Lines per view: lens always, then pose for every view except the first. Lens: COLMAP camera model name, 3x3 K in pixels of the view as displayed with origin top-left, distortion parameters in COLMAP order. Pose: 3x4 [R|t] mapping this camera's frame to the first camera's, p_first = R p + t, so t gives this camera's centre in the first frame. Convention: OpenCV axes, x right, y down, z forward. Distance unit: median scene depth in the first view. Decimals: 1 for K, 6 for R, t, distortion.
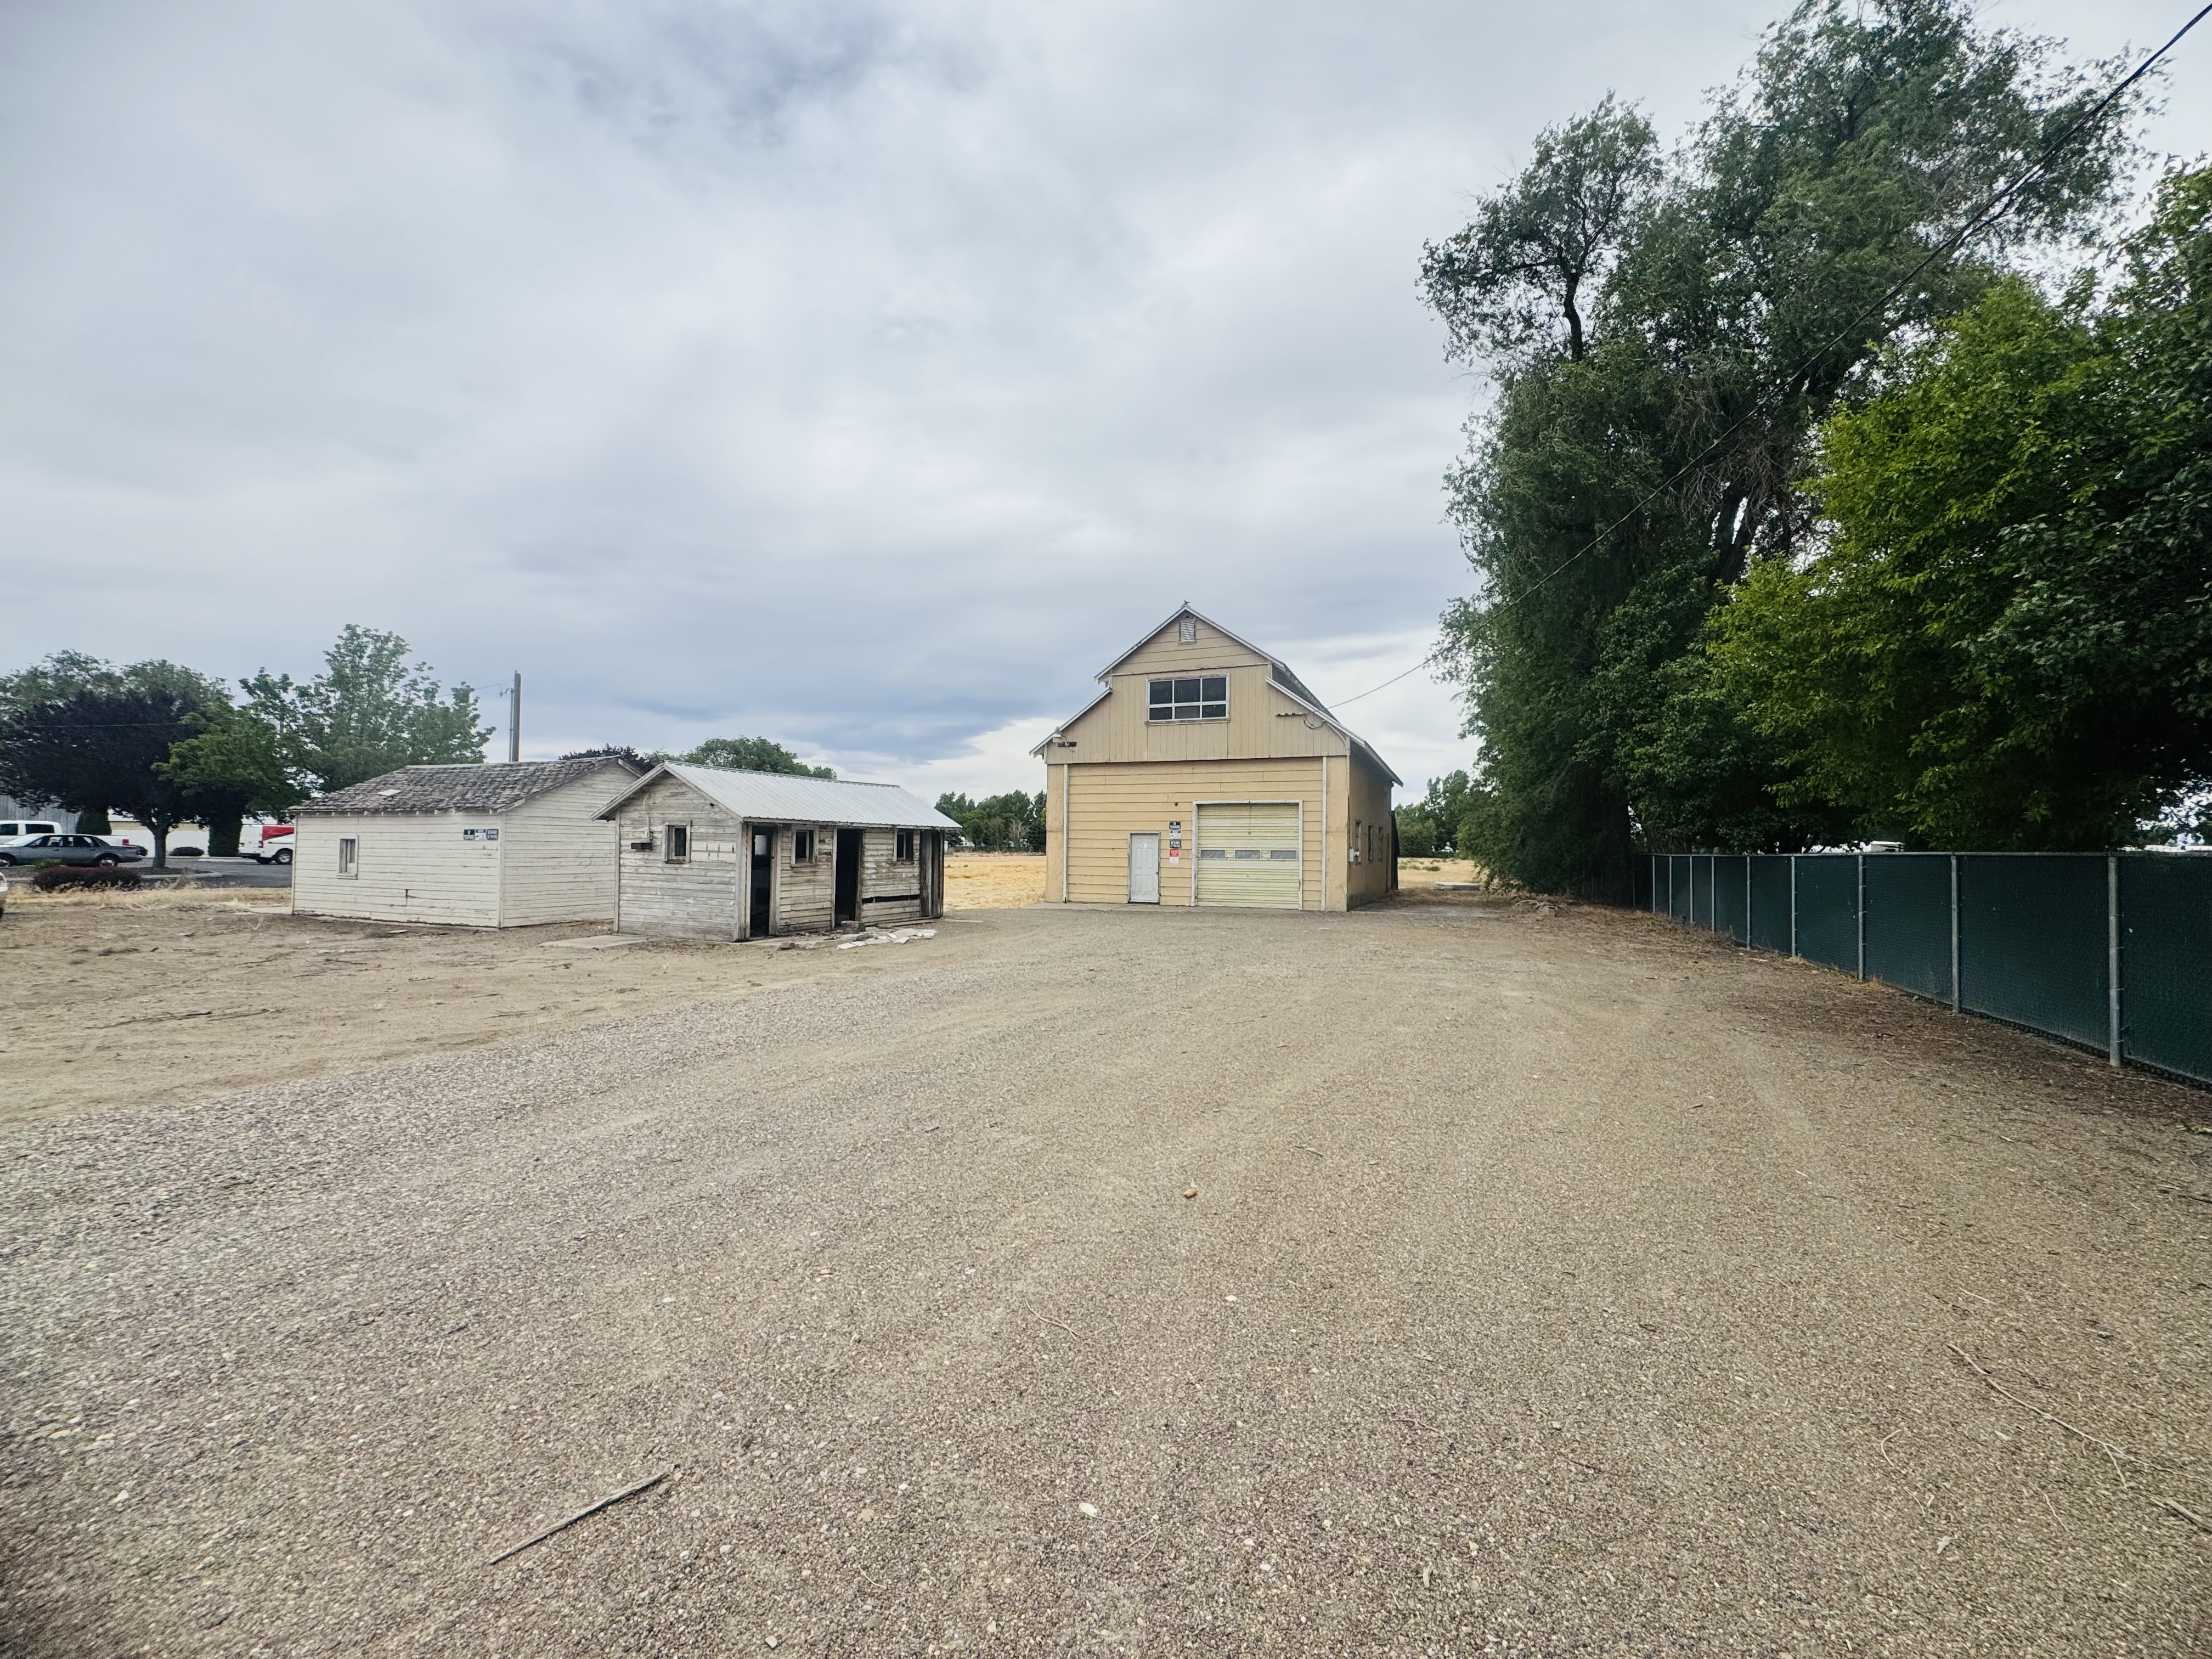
lens RADIAL K [[893.7, 0, 1100.8], [0, 893.7, 828.6], [0, 0, 1]] dist [0.008219, -0.000063]
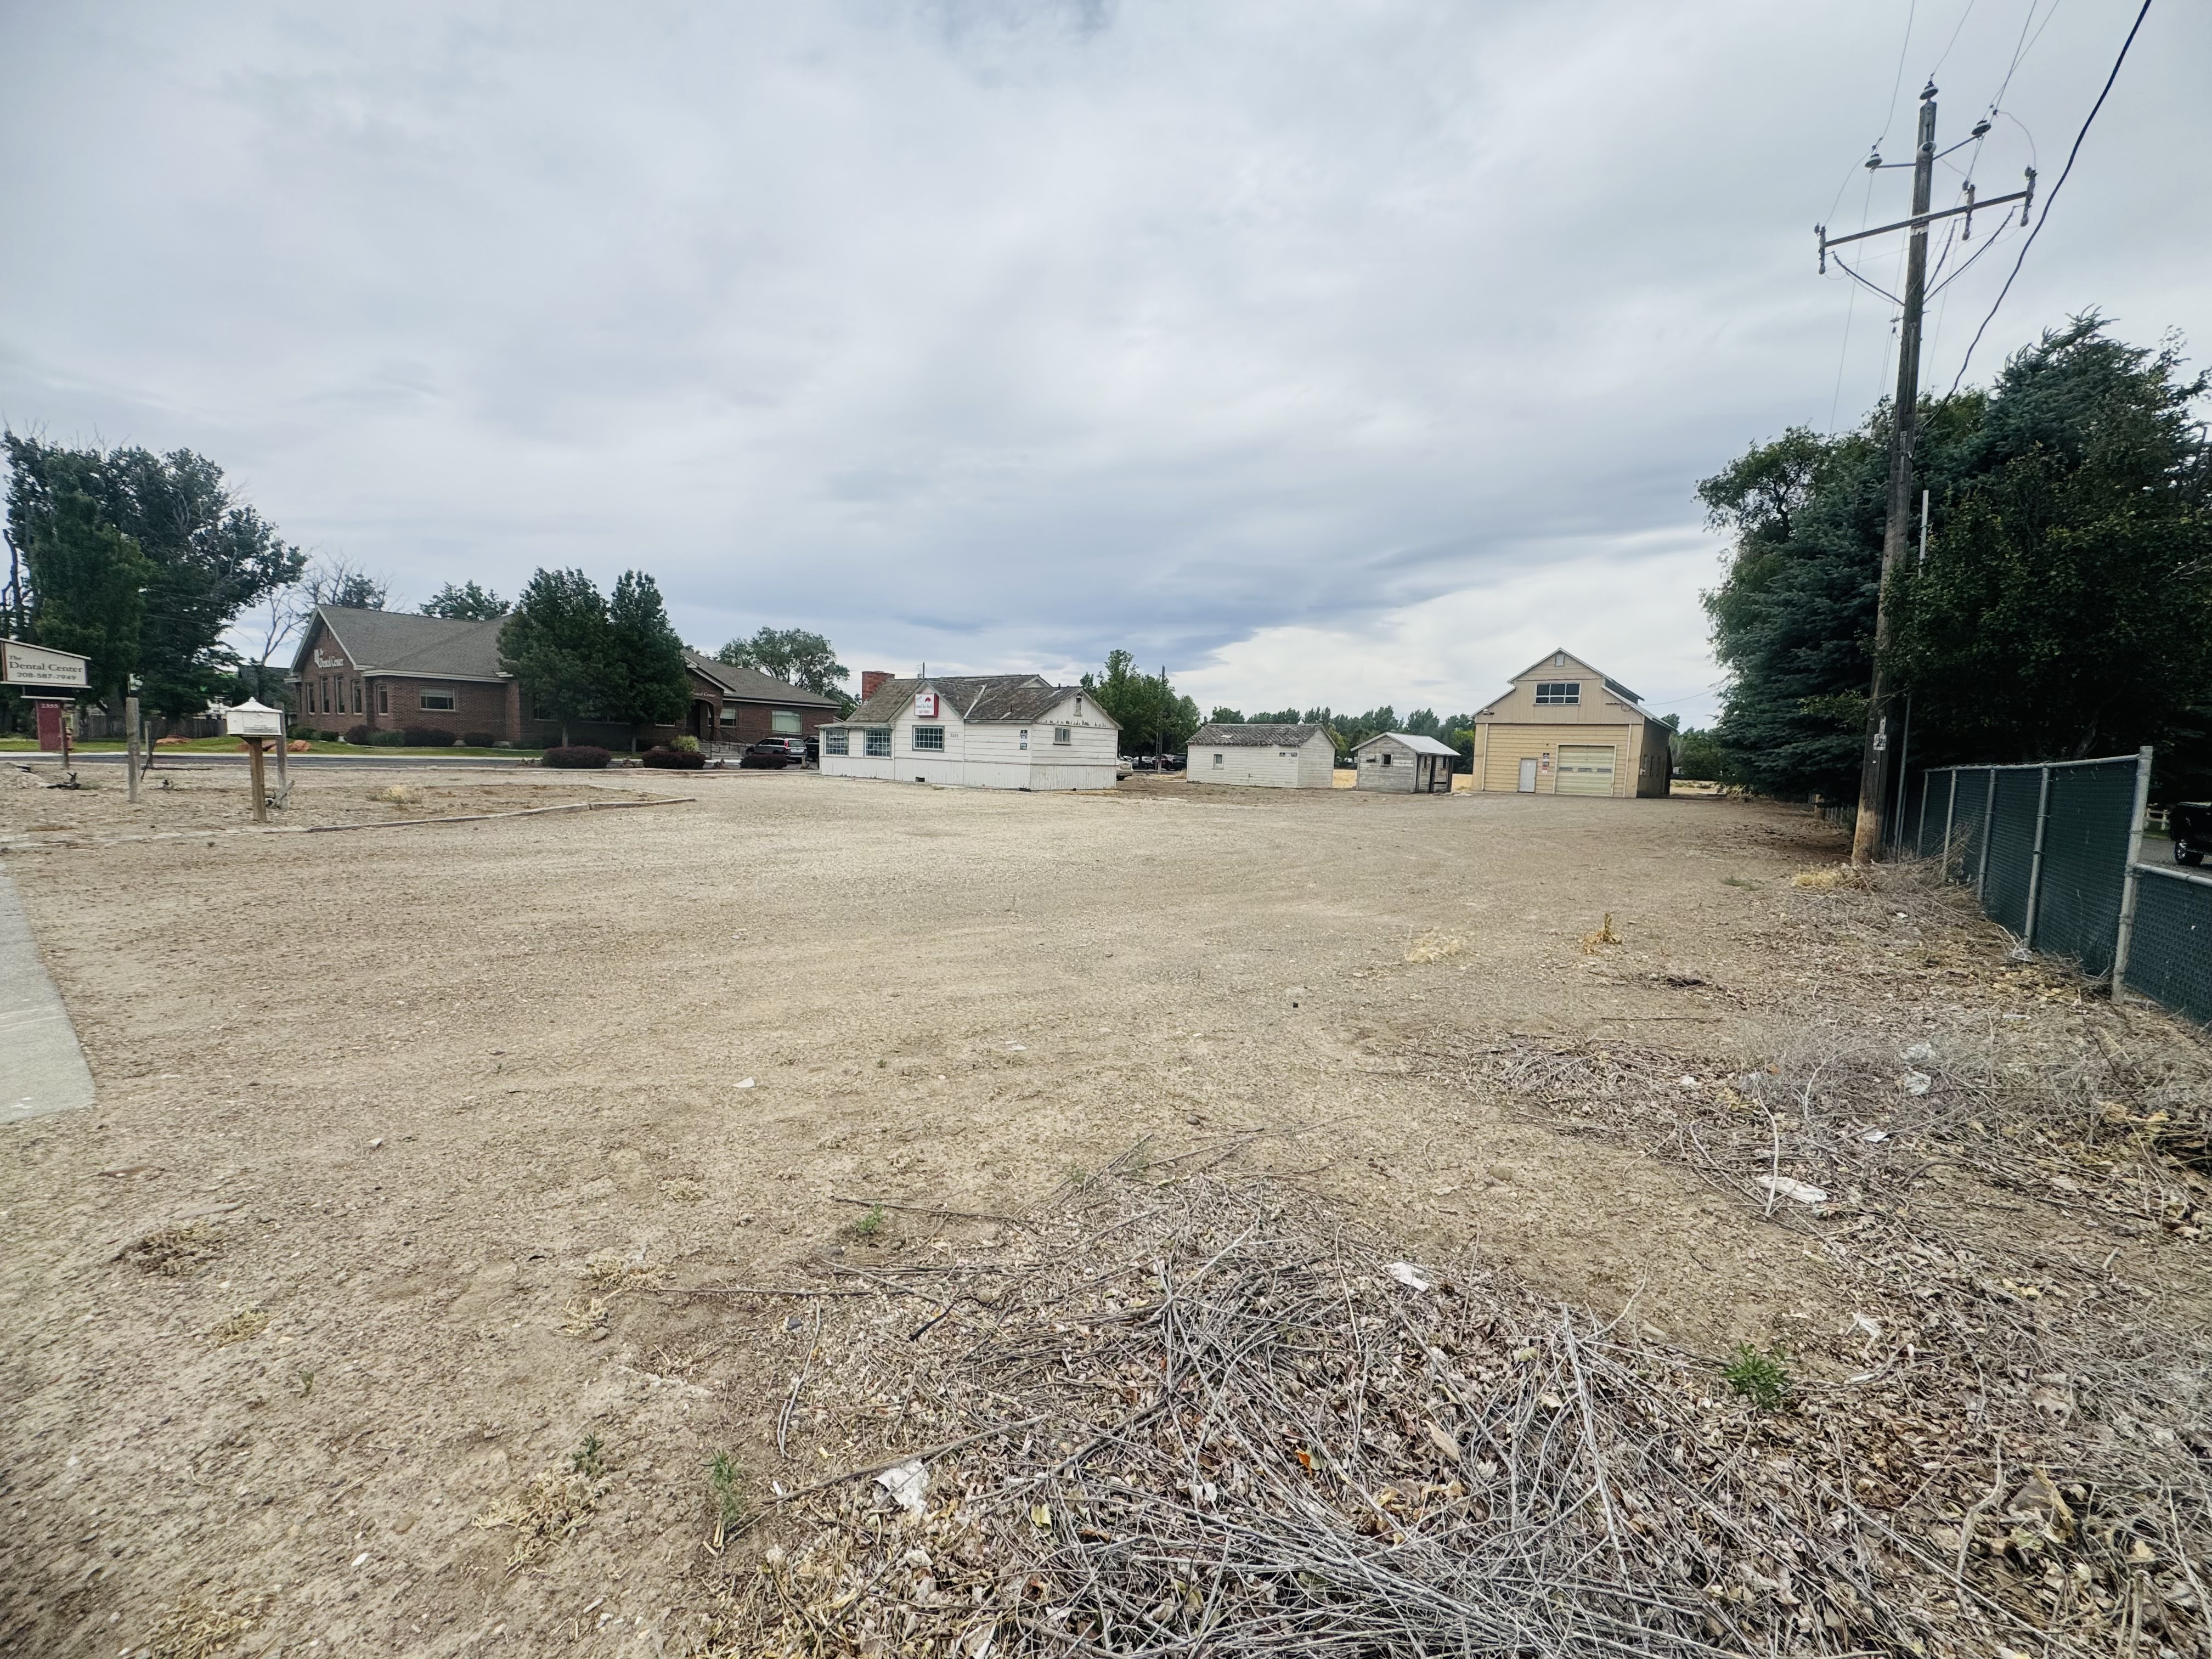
lens RADIAL K [[893.7, 0, 1100.8], [0, 893.7, 828.6], [0, 0, 1]] dist [0.008219, -0.000063]
pose [[0.948851, 0.050108, -0.311724, -0.265942], [-0.019034, 0.994608, 0.101941, -0.028516], [0.315151, -0.090793, 0.944688, -1.433893]]
